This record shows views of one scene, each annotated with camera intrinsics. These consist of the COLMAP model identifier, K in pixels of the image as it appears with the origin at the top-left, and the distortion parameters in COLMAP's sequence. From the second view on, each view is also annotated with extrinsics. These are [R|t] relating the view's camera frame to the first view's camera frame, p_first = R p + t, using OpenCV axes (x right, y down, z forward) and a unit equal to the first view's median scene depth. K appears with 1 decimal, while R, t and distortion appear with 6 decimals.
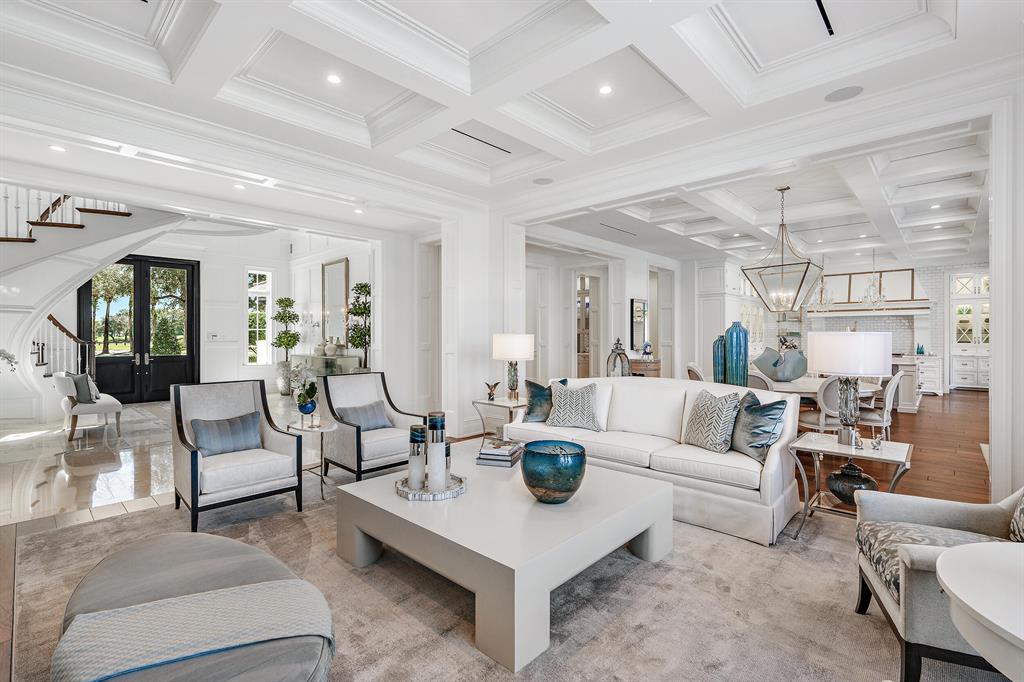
lens RADIAL K [[467.6, 0, 509.8], [0, 467.6, 336.4], [0, 0, 1]] dist [-0.008268, 0.004108]
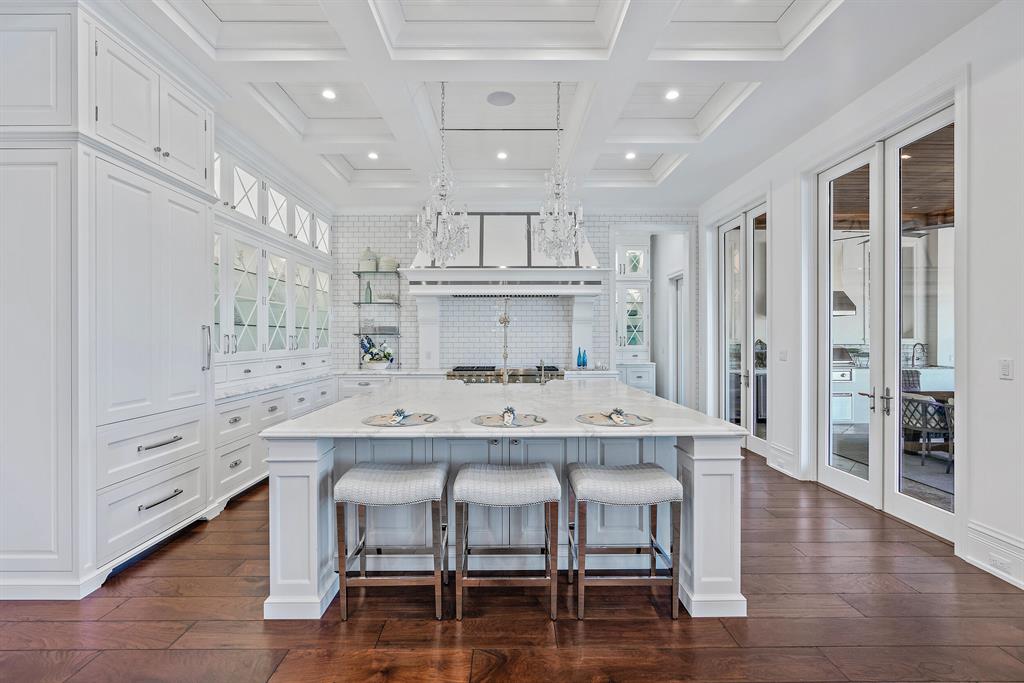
lens RADIAL K [[467.6, 0, 510.0], [0, 467.6, 338.3], [0, 0, 1]] dist [-0.008268, 0.004108]
pose [[0.721469, -0.001321, 0.692445, 0.402817], [0.001308, 0.999999, 0.000545, 0.003430], [-0.692445, 0.000513, 0.721470, 0.617622]]
